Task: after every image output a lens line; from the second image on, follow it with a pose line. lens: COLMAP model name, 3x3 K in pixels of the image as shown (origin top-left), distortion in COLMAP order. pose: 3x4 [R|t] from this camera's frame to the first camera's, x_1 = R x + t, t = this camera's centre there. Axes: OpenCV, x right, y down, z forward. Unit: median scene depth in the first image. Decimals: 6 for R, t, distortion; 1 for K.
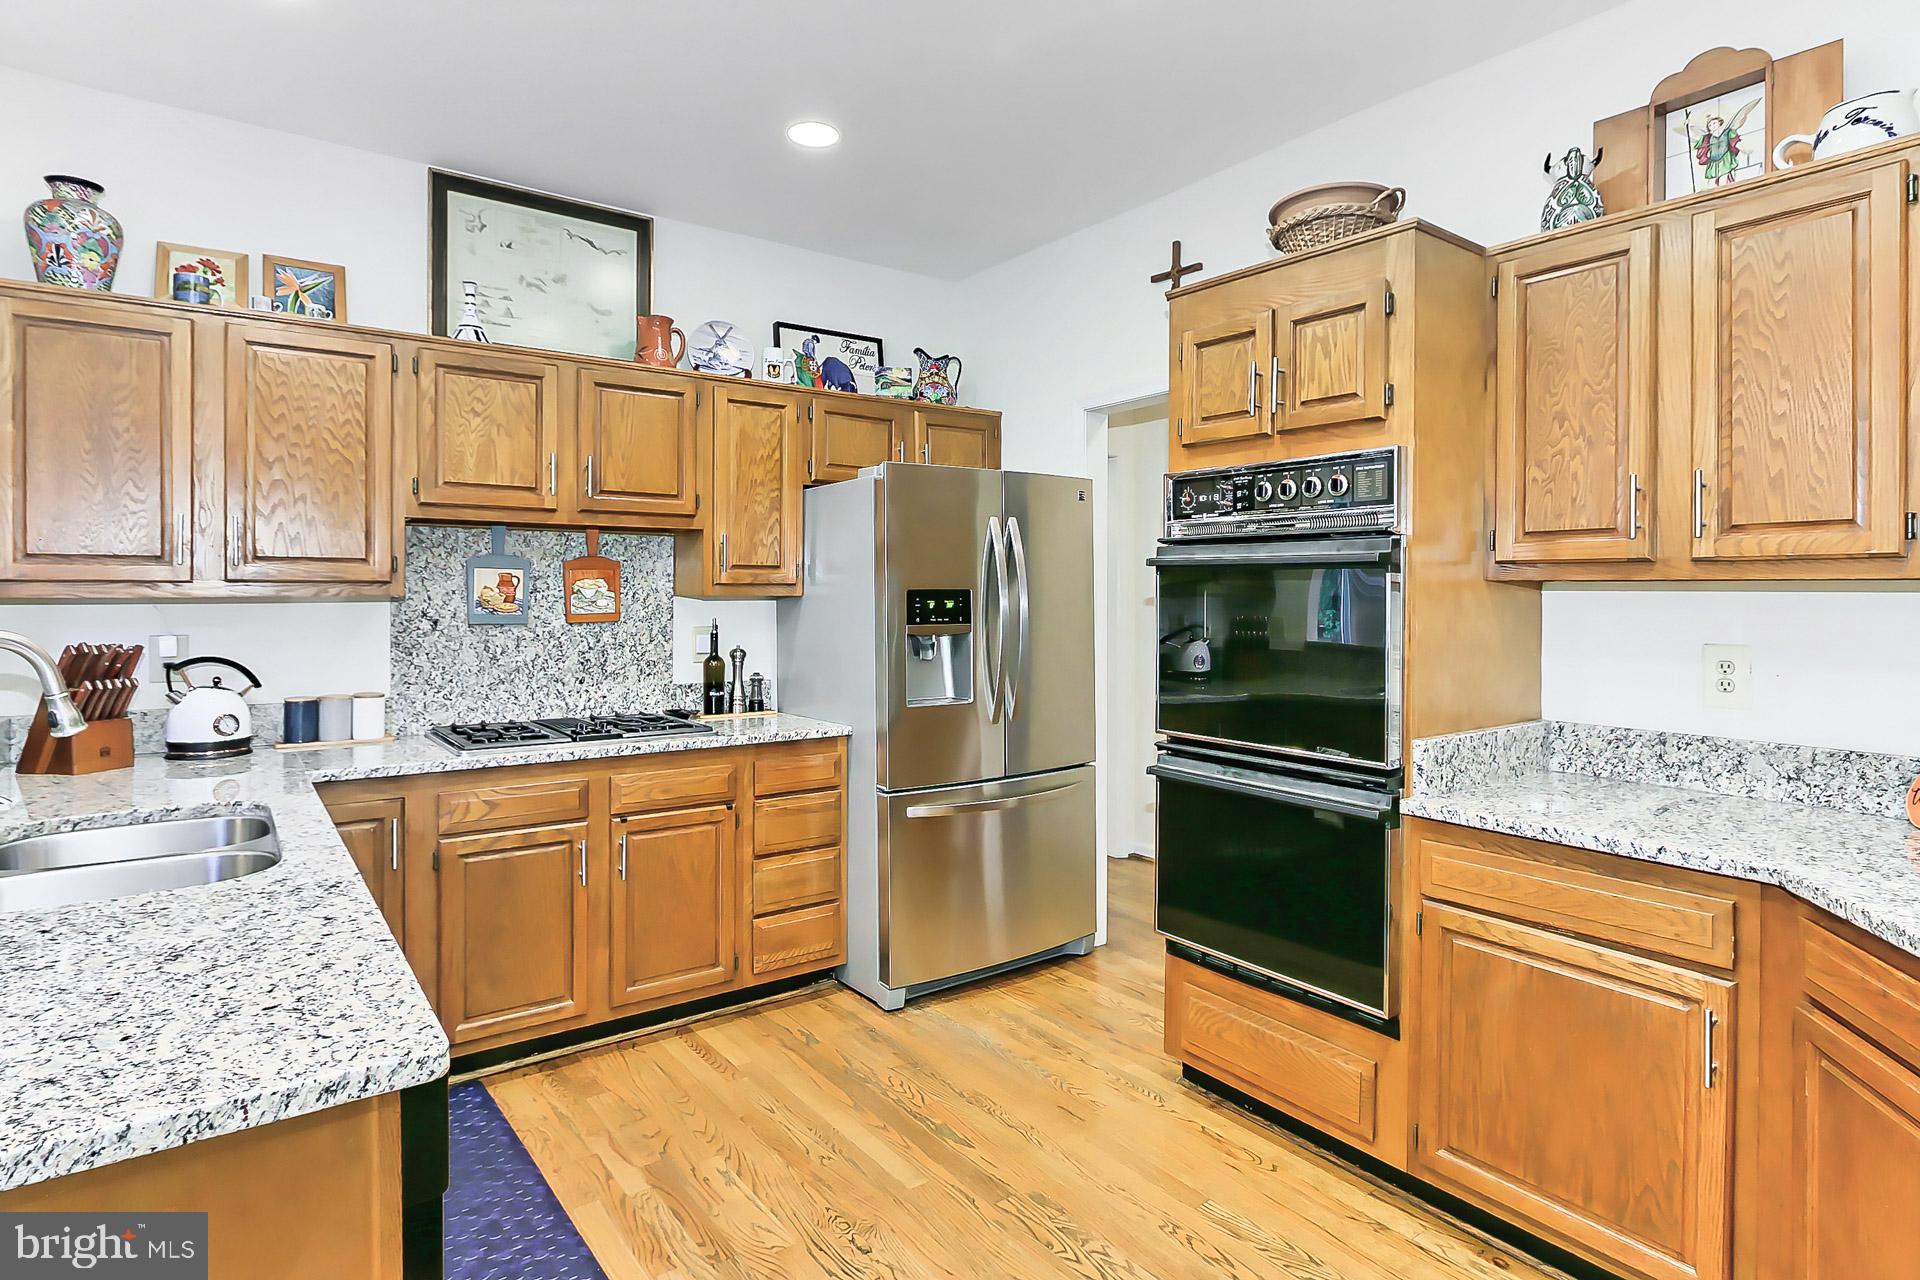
lens RADIAL K [[1003.4, 0, 962.7], [0, 1003.4, 564.3], [0, 0, 1]] dist [-0.005760, 0.002435]
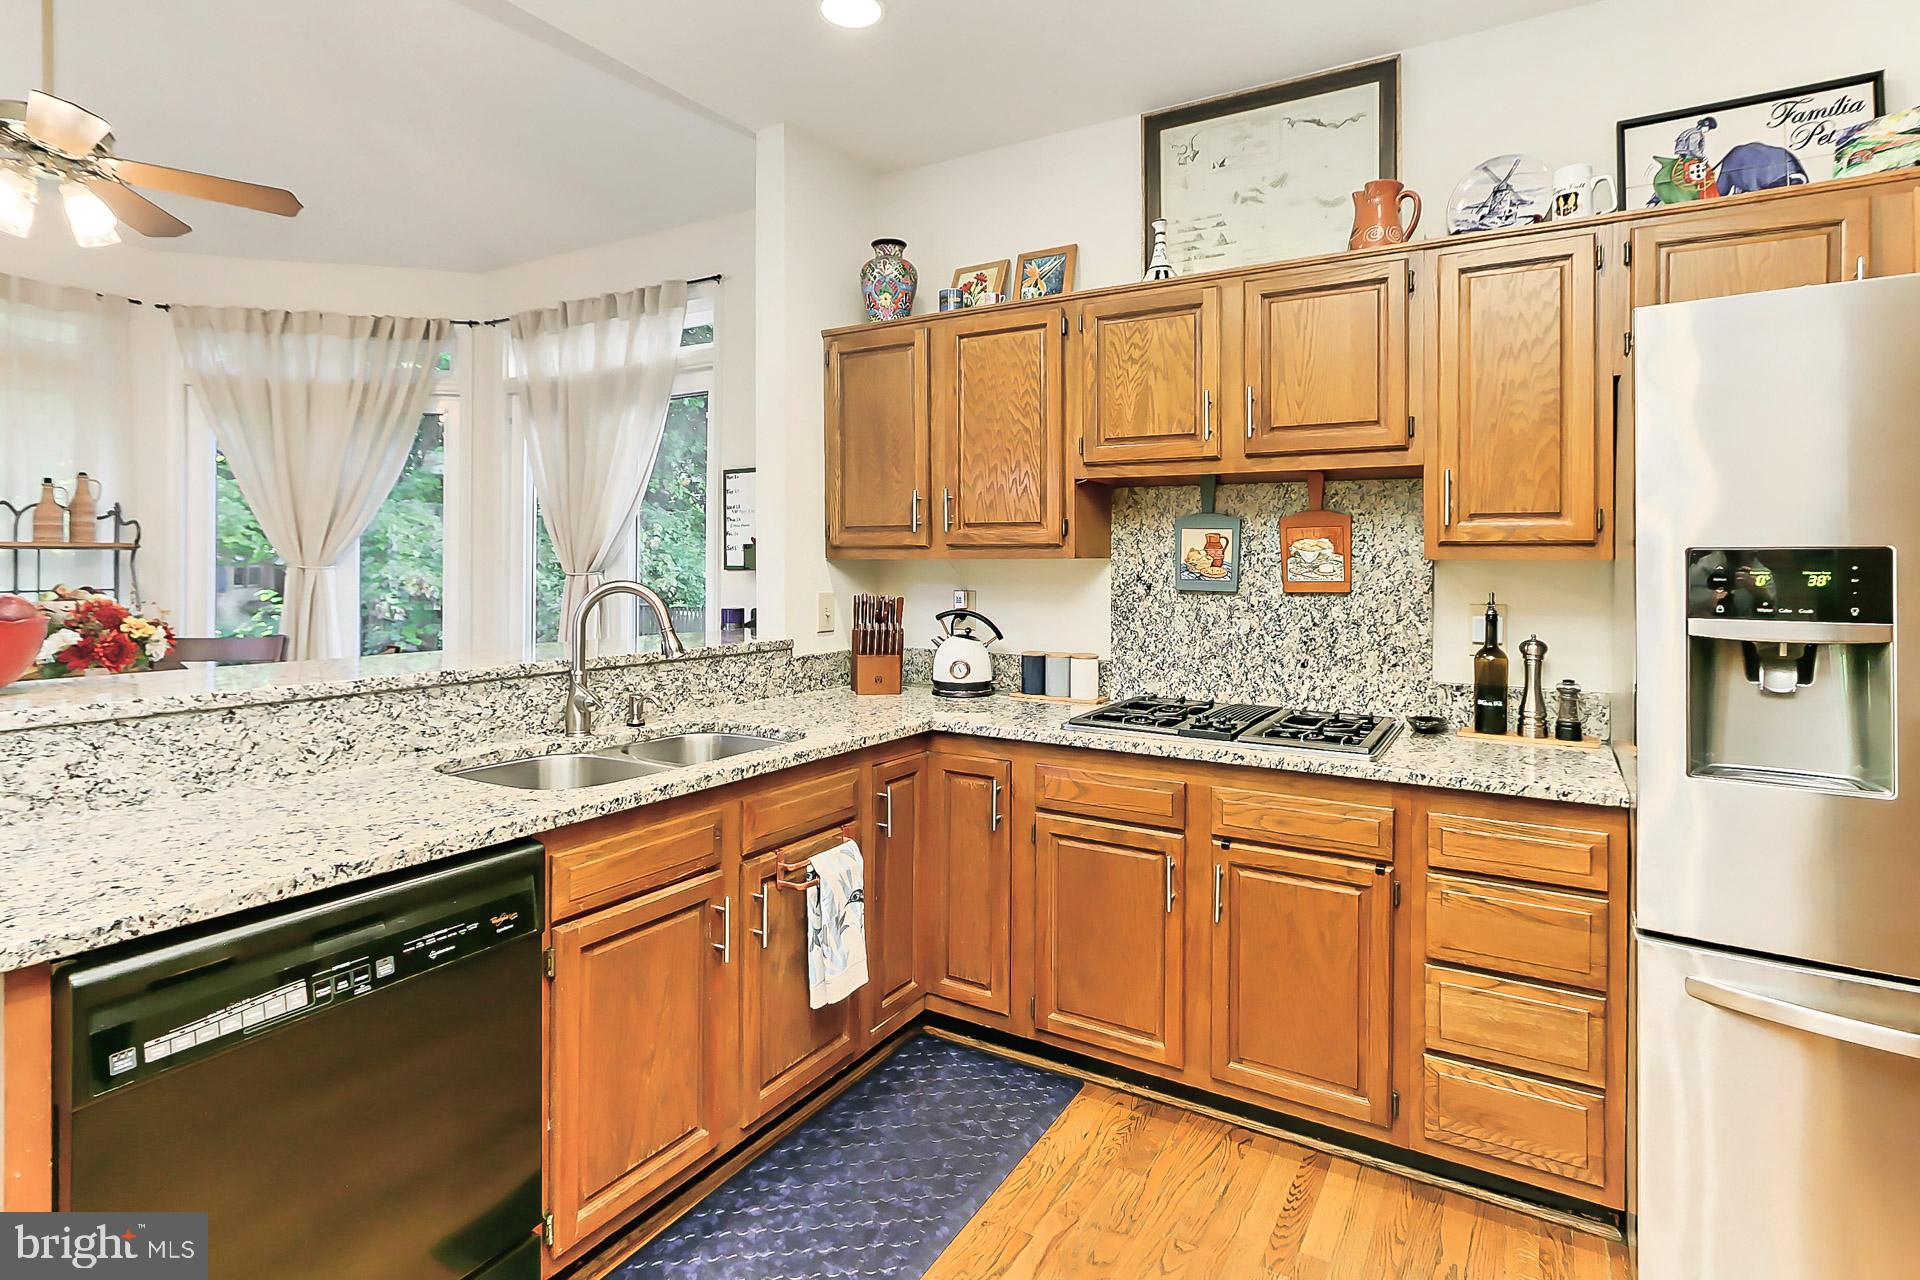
lens RADIAL K [[965.2, 0, 969.9], [0, 965.2, 543.3], [0, 0, 1]] dist [-0.005851, 0.006765]
pose [[0.397291, -0.012919, -0.917602, 0.237348], [0.024228, 0.999700, -0.003585, 0.014748], [0.917373, -0.020808, 0.397485, 0.451514]]
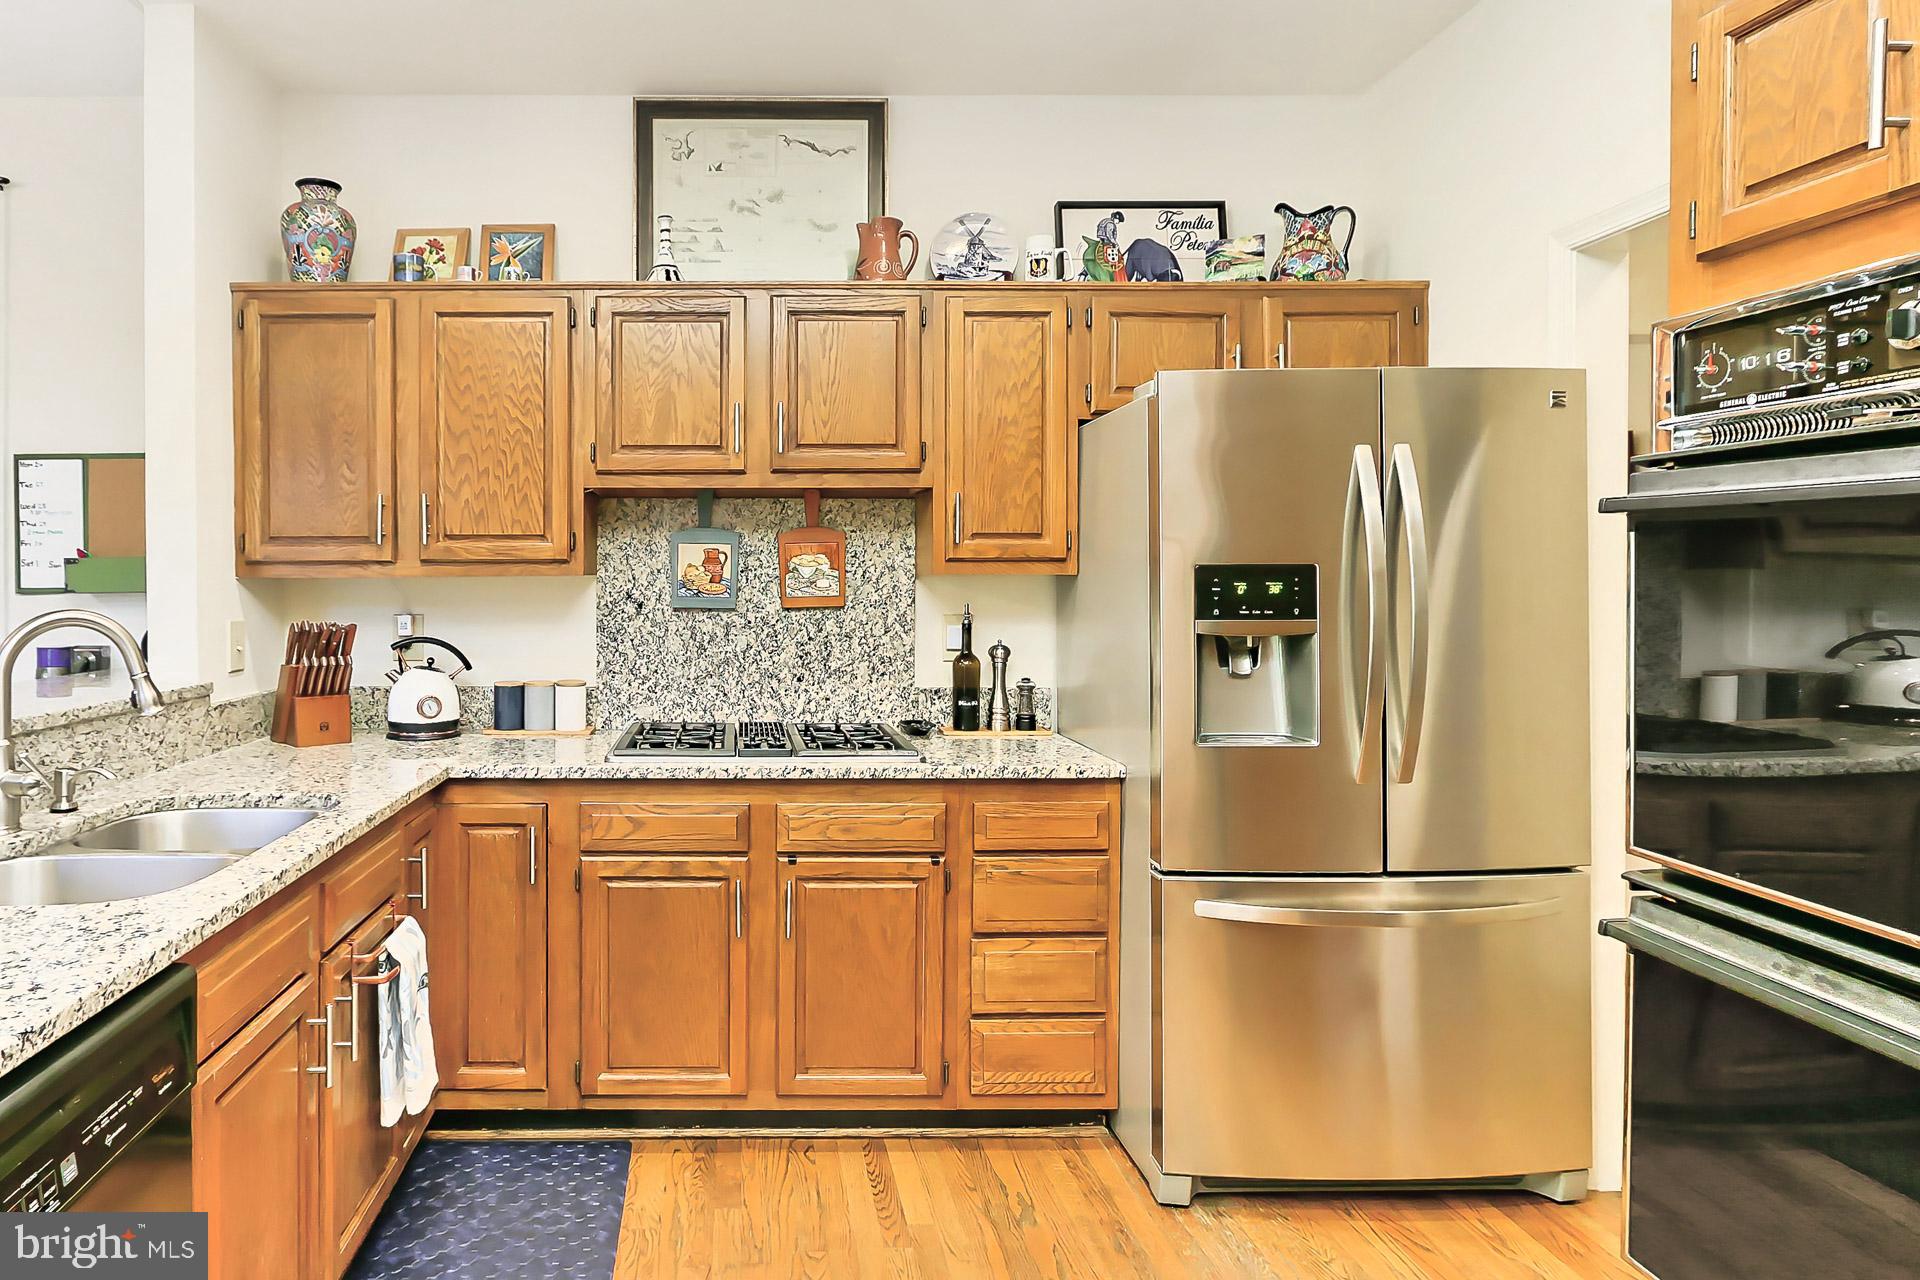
lens RADIAL K [[1003.4, 0, 962.7], [0, 1003.4, 564.3], [0, 0, 1]] dist [-0.005760, 0.002435]
pose [[0.811272, -0.007651, -0.584619, 0.217714], [0.019579, 0.999709, 0.014086, 0.013714], [0.584341, -0.022874, 0.811186, 0.418692]]
